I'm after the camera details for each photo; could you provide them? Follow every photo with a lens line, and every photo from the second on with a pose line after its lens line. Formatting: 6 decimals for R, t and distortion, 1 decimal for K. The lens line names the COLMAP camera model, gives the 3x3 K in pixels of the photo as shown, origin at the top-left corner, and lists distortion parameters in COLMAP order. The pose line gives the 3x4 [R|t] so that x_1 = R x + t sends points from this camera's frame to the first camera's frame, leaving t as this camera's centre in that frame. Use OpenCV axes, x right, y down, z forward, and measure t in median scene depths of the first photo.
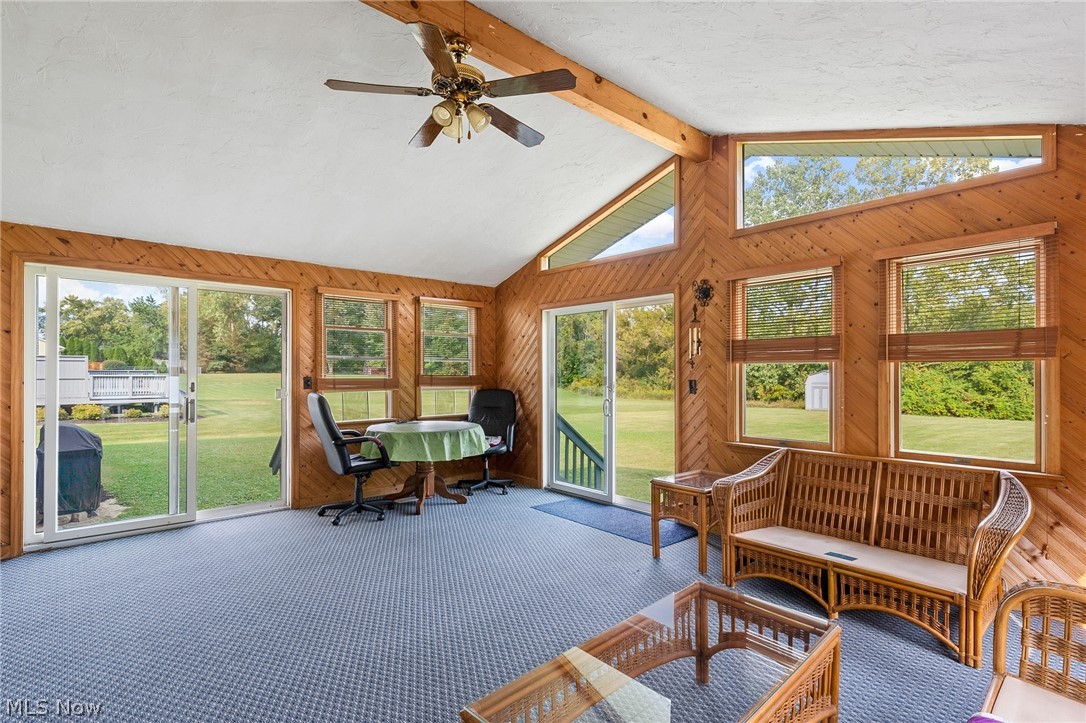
lens RADIAL K [[556.5, 0, 543.0], [0, 556.5, 361.5], [0, 0, 1]] dist [-0.000614, -0.000024]
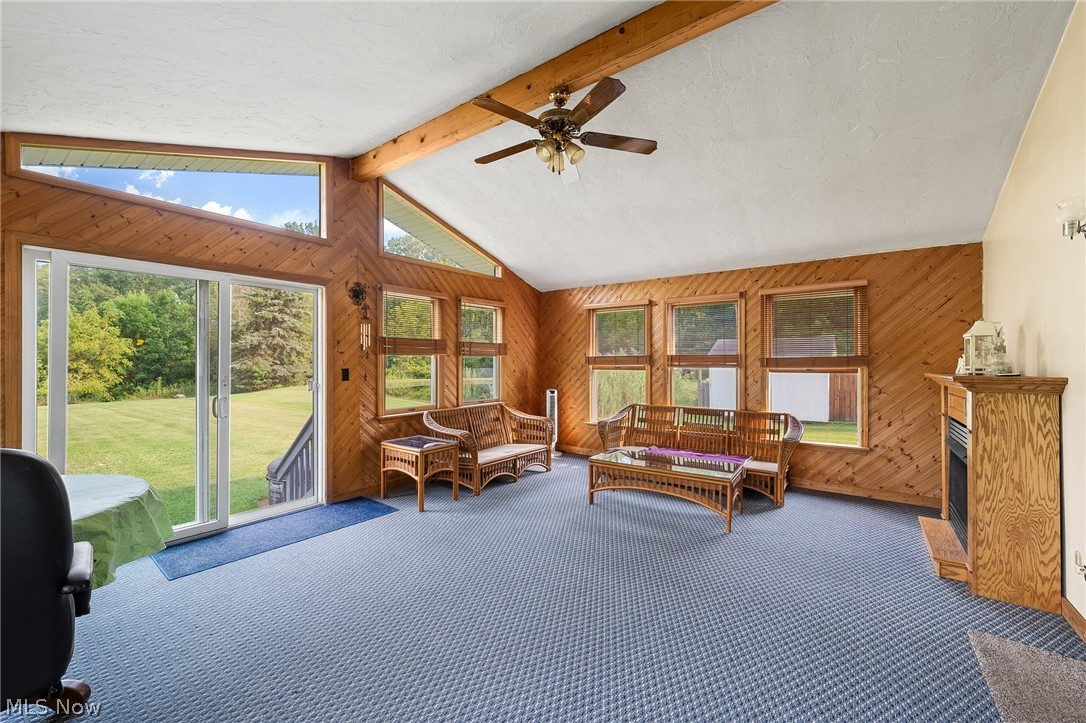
lens RADIAL K [[436.1, 0, 543.0], [0, 436.1, 361.5], [0, 0, 1]] dist [-0.000473, -0.000018]
pose [[-0.244657, 0.004424, 0.969600, -0.689949], [-0.014265, 0.999865, -0.008161, 0.020139], [-0.969505, -0.015828, -0.244561, 0.839724]]
